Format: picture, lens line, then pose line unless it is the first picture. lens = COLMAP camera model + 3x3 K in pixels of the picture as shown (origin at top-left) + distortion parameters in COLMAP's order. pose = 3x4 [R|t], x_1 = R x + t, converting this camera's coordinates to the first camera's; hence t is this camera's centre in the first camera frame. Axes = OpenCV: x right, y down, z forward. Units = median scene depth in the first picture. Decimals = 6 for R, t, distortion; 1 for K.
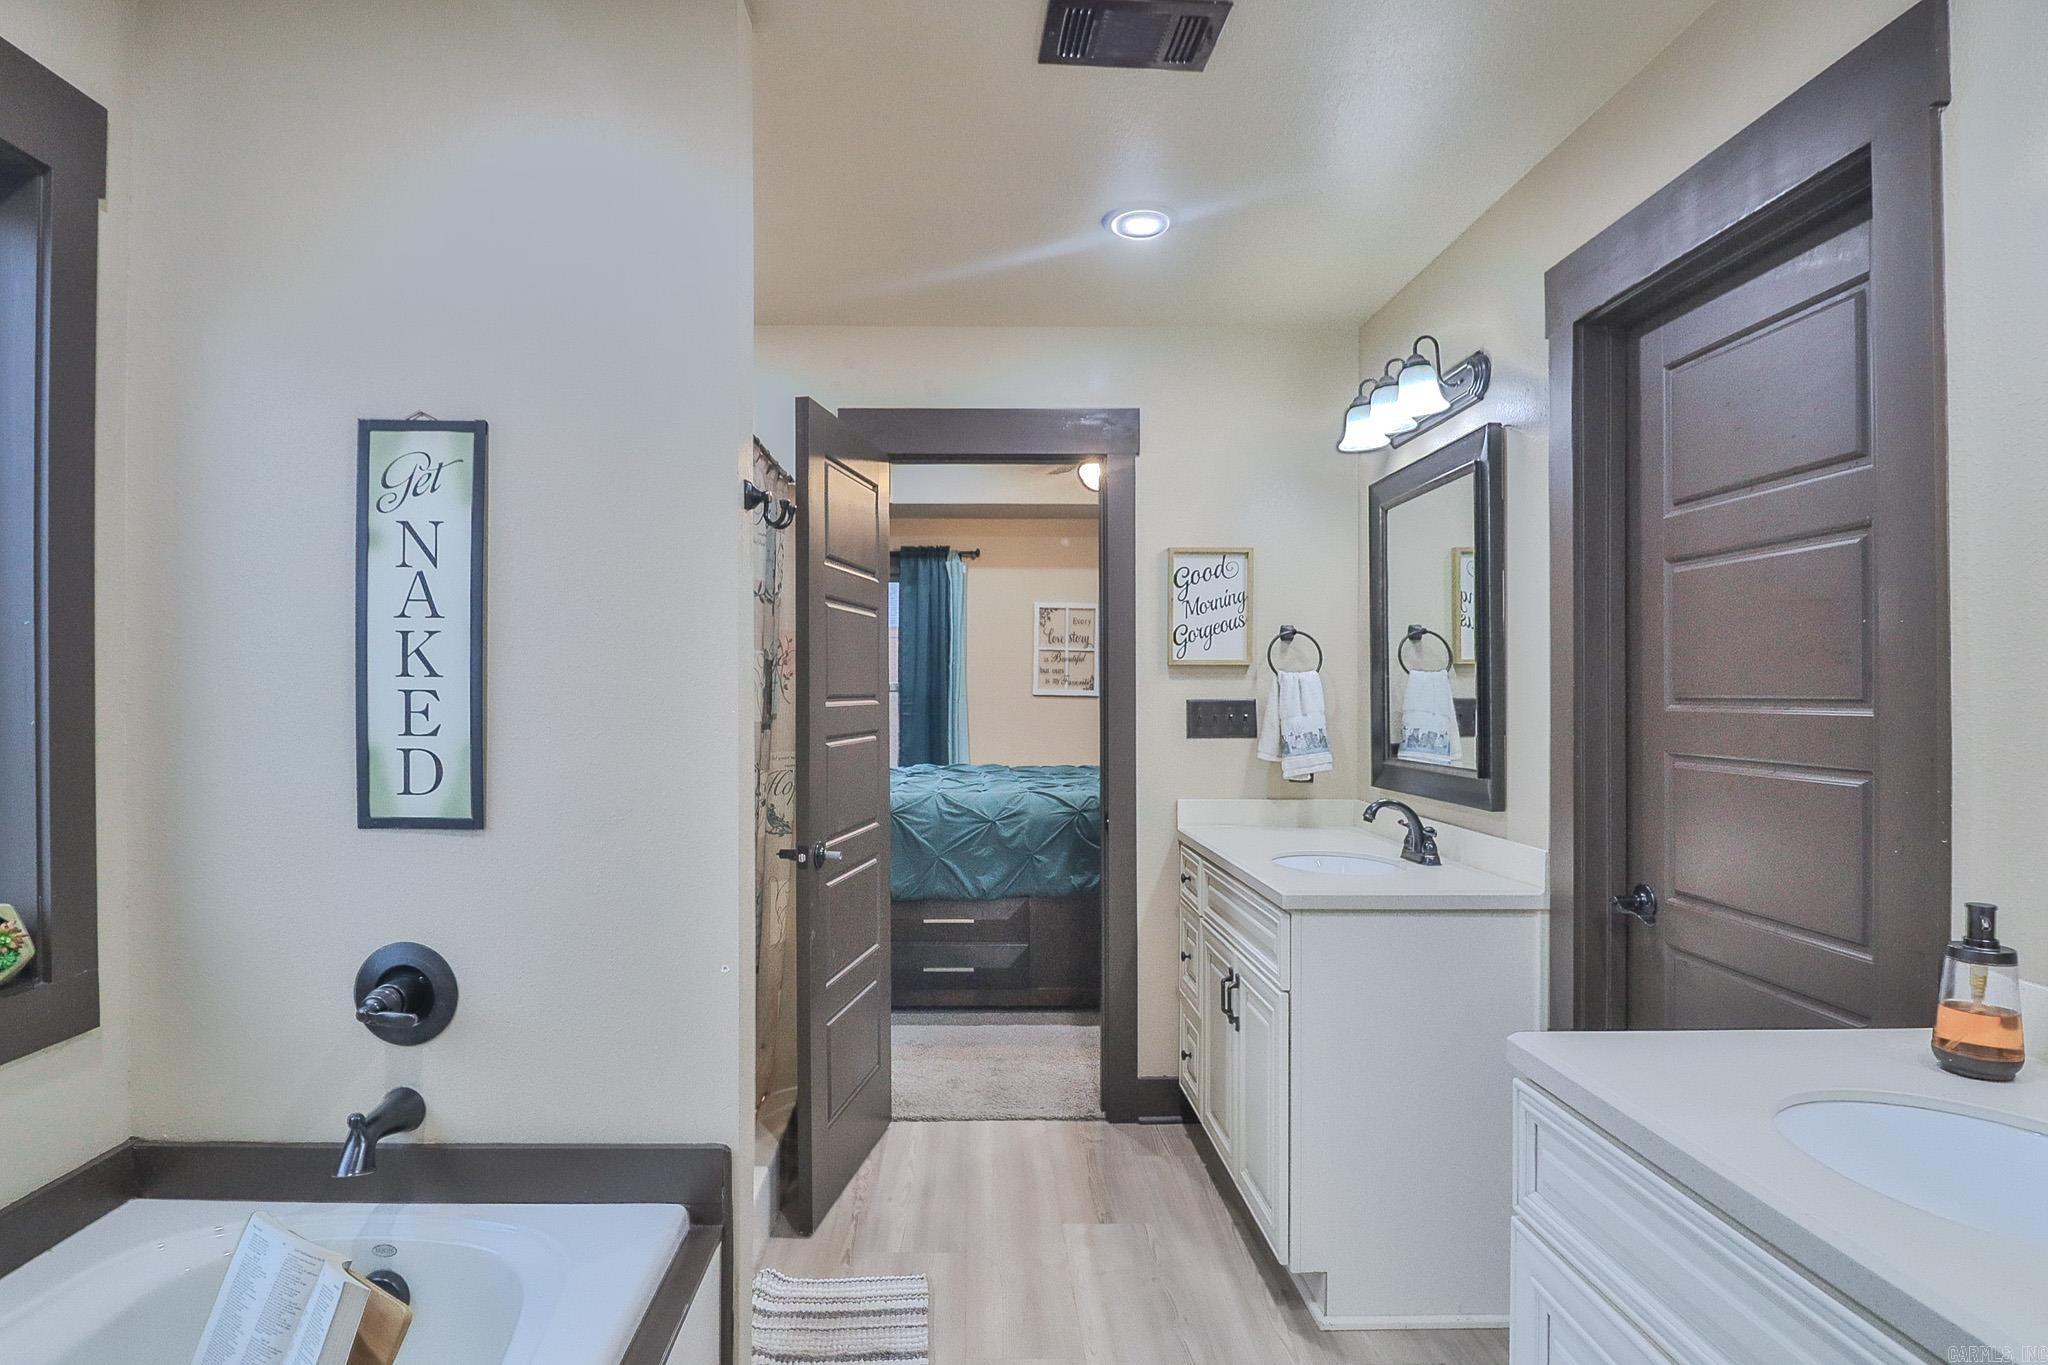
lens RADIAL K [[1055.3, 0, 1024.0], [0, 1055.3, 682.5], [0, 0, 1]] dist [0.000669, -0.014508]
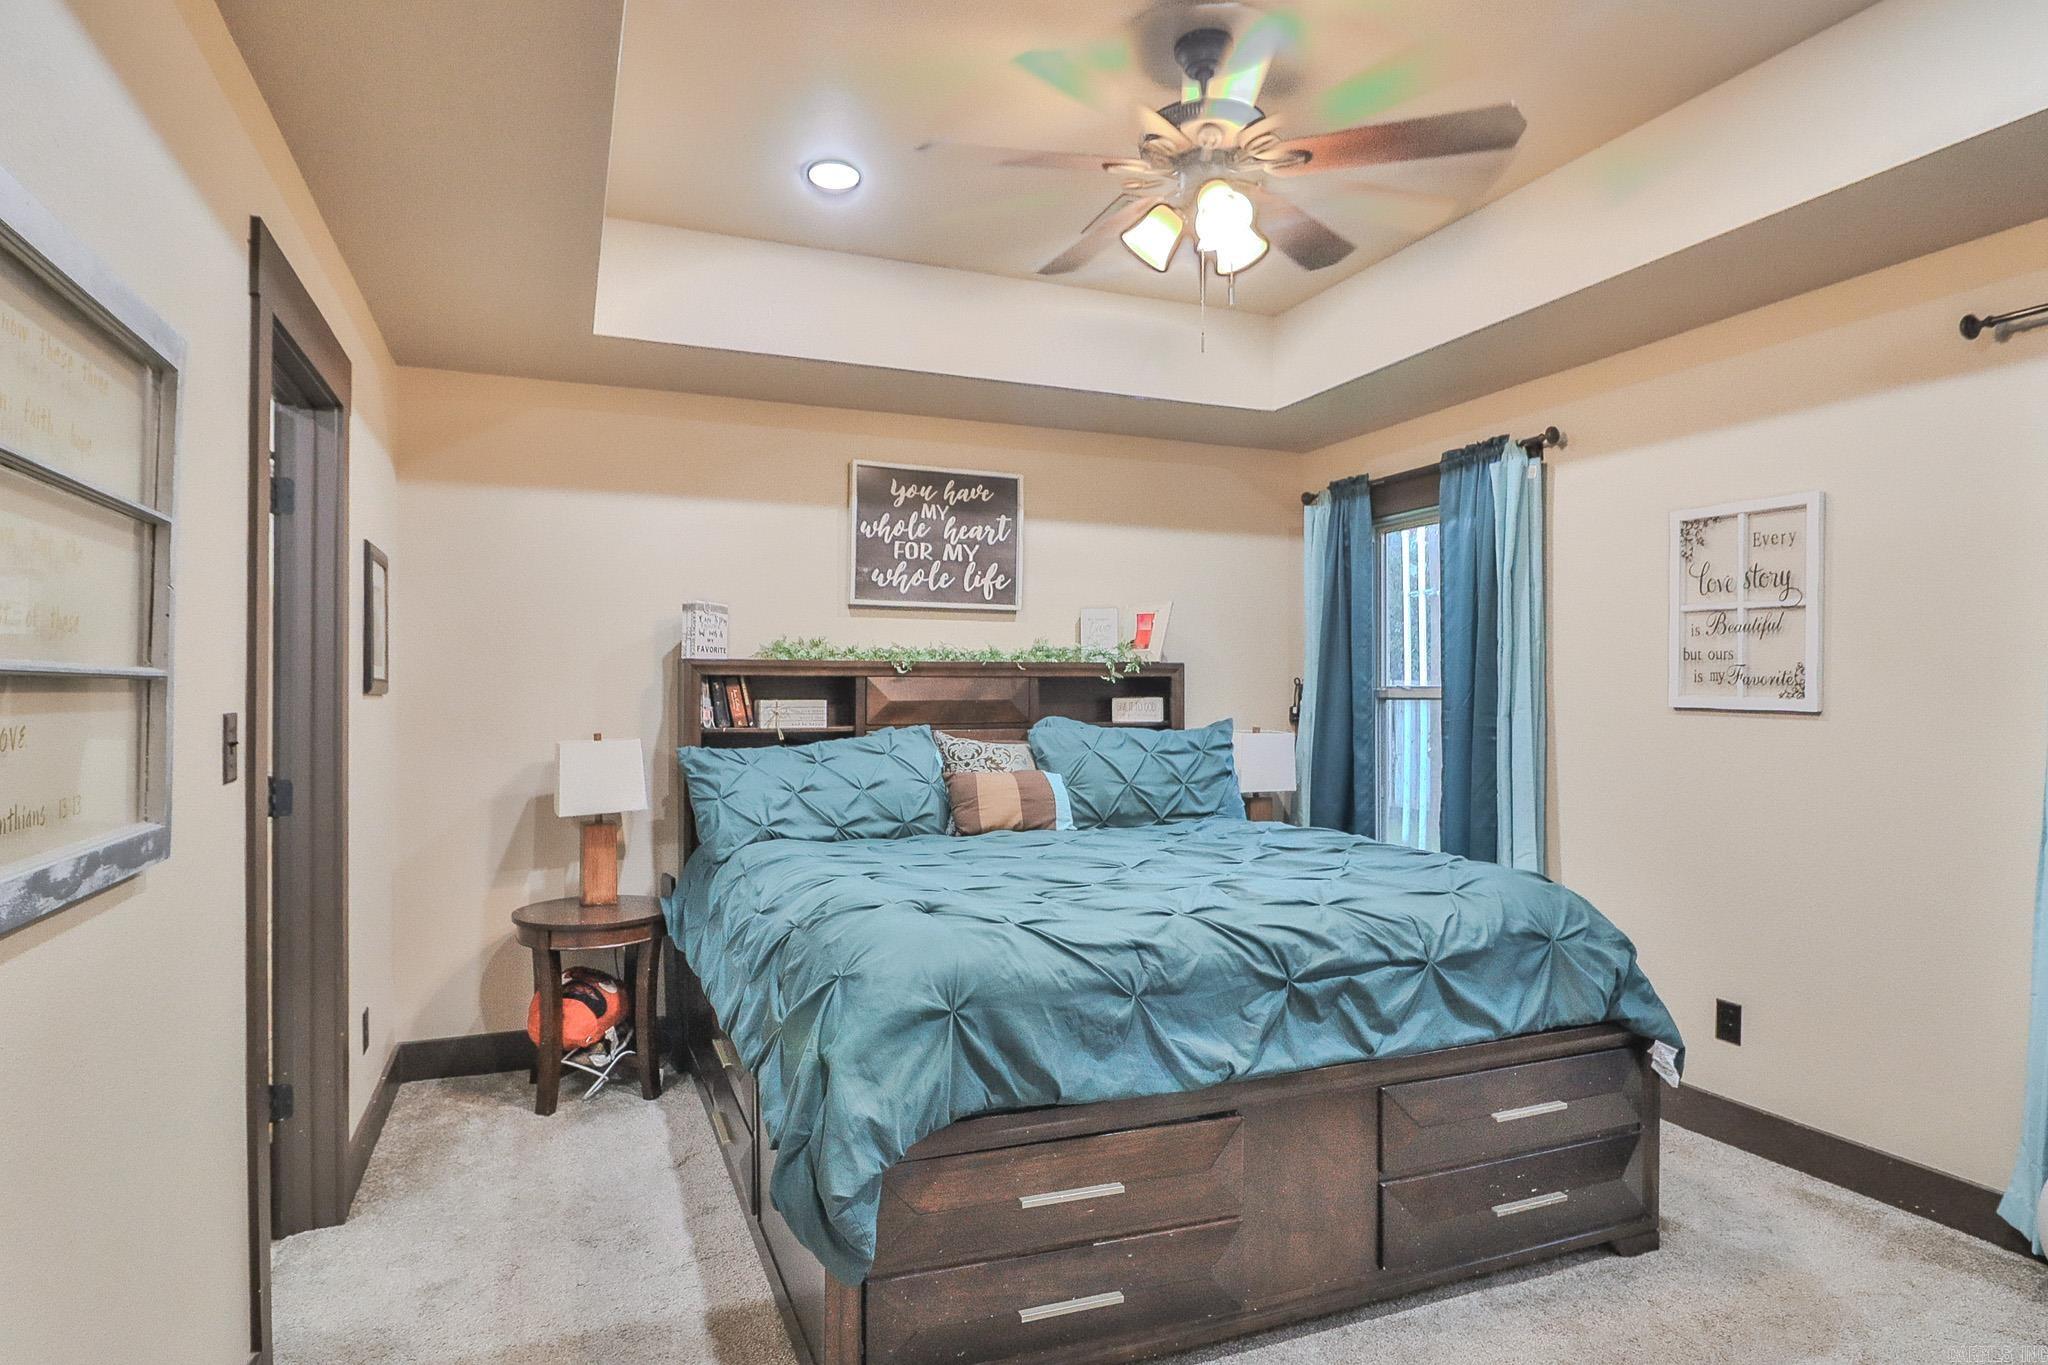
lens RADIAL K [[1055.3, 0, 1024.0], [0, 1055.3, 682.5], [0, 0, 1]] dist [0.000669, -0.014508]
pose [[0.334150, -0.009867, -0.942468, 0.357035], [0.010540, 0.999922, -0.006732, 0.000796], [0.942461, -0.007684, 0.334228, 0.568060]]
